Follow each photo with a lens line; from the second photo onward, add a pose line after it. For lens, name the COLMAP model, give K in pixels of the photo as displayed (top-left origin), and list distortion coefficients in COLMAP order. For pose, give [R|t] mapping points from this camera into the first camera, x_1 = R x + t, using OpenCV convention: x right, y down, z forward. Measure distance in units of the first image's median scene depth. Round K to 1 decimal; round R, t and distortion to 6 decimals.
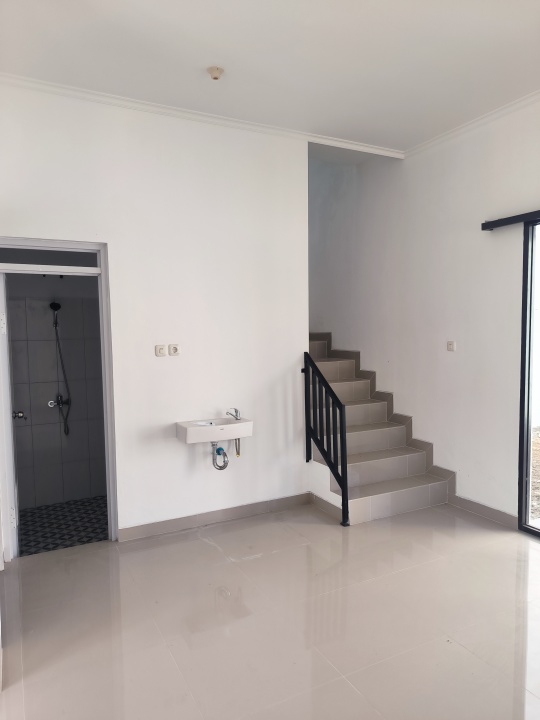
lens RADIAL K [[523.8, 0, 269.8], [0, 523.8, 367.8], [0, 0, 1]] dist [0.102896, -0.128630]
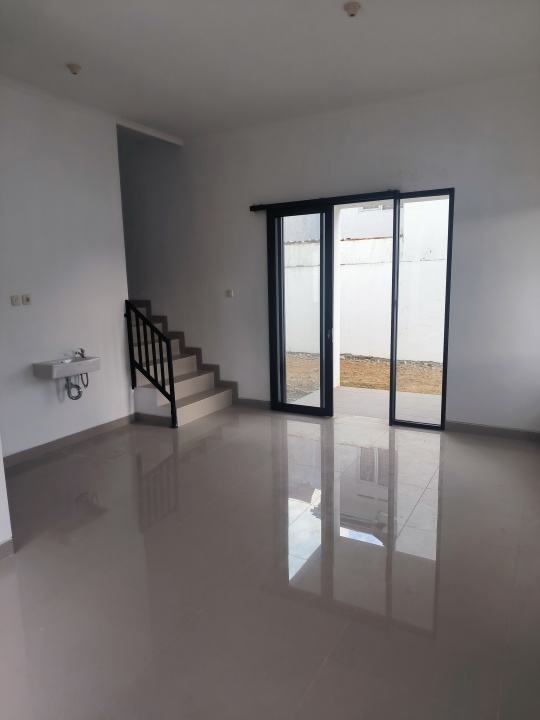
lens RADIAL K [[523.8, 0, 269.8], [0, 523.8, 367.8], [0, 0, 1]] dist [0.102896, -0.128630]
pose [[0.835756, -0.095461, 0.540740, -0.362452], [0.047740, 0.993676, 0.101635, 0.019332], [-0.547022, -0.059127, 0.835028, -0.241909]]
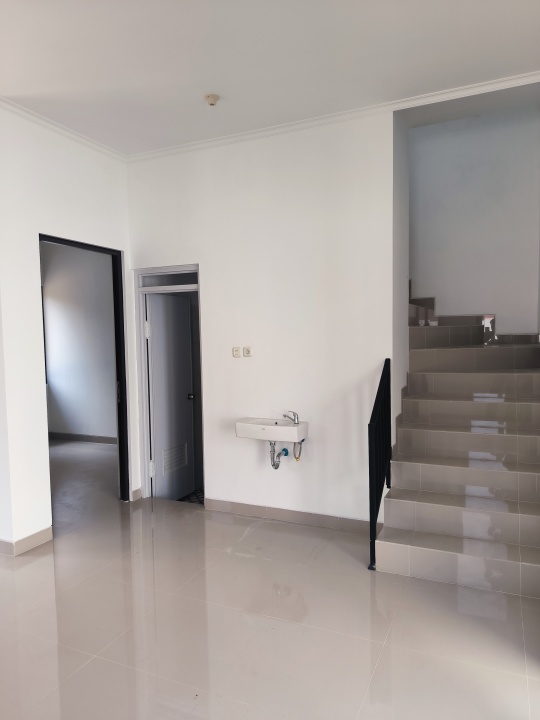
lens RADIAL K [[523.8, 0, 269.8], [0, 523.8, 367.8], [0, 0, 1]] dist [0.102896, -0.128630]
pose [[0.588258, 0.056215, -0.806717, 0.706822], [-0.048654, 0.998234, 0.034082, -0.039102], [0.807208, 0.019201, 0.589955, 0.371064]]
